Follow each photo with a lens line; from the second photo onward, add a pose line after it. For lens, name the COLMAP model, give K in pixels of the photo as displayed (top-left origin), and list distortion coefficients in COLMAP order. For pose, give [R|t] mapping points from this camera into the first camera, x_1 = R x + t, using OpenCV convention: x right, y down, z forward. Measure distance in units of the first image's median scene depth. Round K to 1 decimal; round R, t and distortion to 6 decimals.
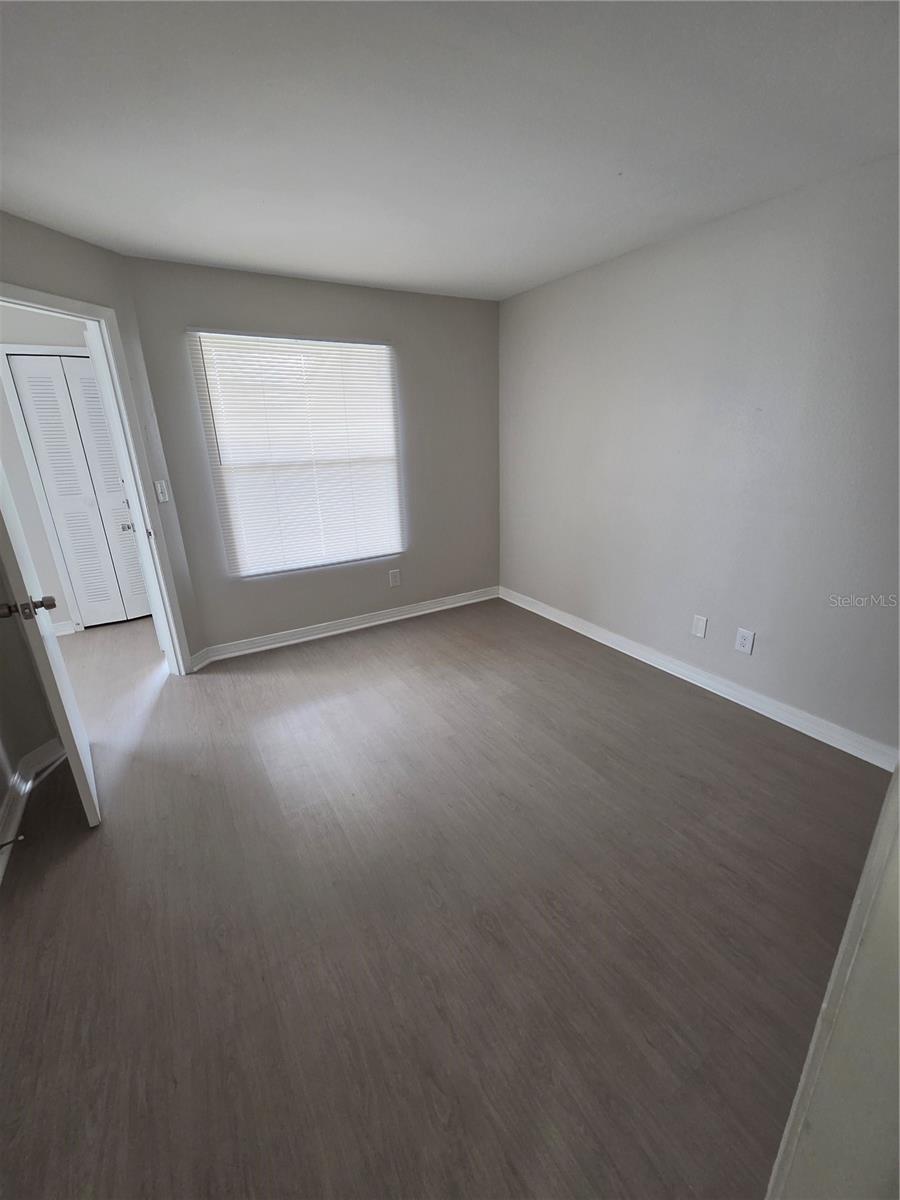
lens RADIAL K [[487.3, 0, 451.7], [0, 487.3, 593.8], [0, 0, 1]] dist [-0.004745, -0.000271]
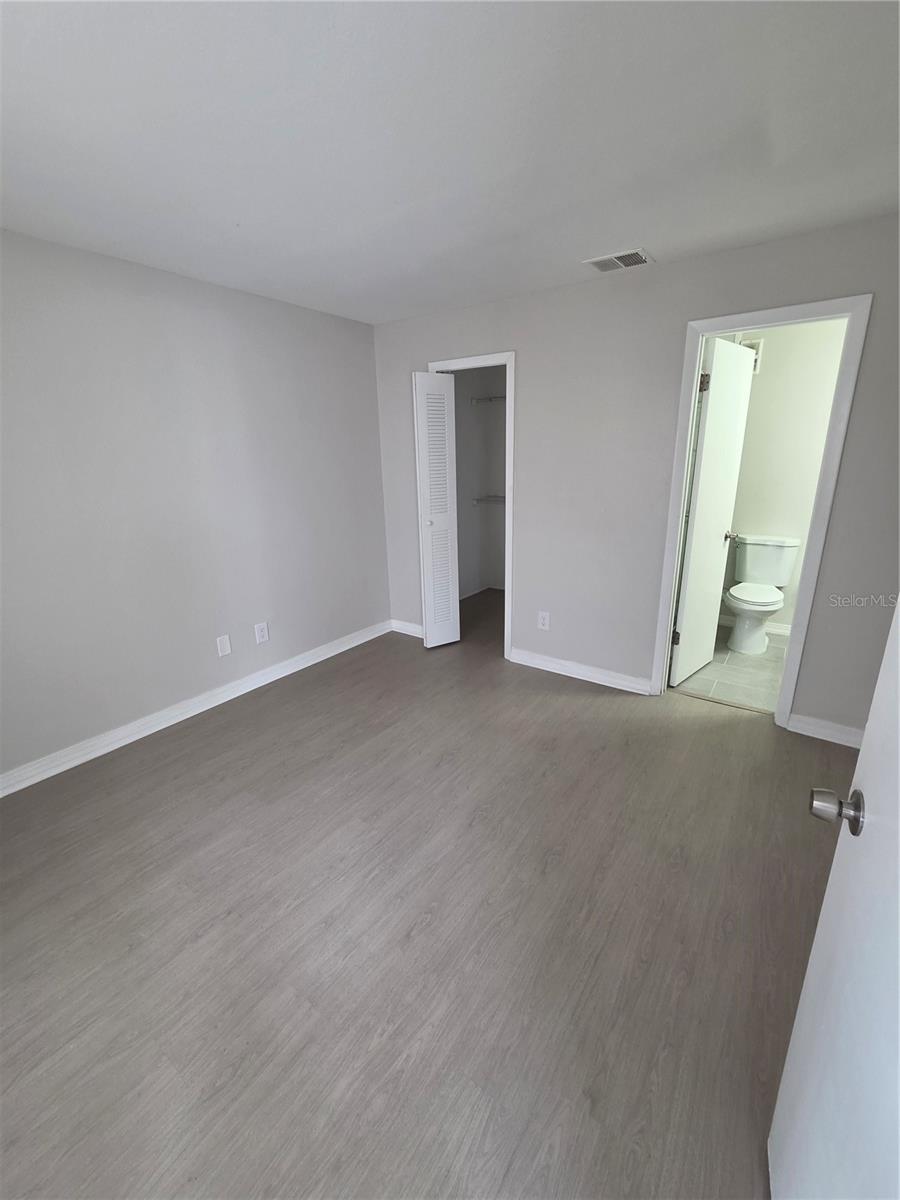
lens RADIAL K [[487.3, 0, 451.5], [0, 487.3, 603.0], [0, 0, 1]] dist [-0.004745, -0.000271]
pose [[-0.406537, -0.238474, 0.881963, -0.690119], [0.295434, 0.879160, 0.373895, -0.297060], [-0.864550, 0.412563, -0.286958, 0.911075]]
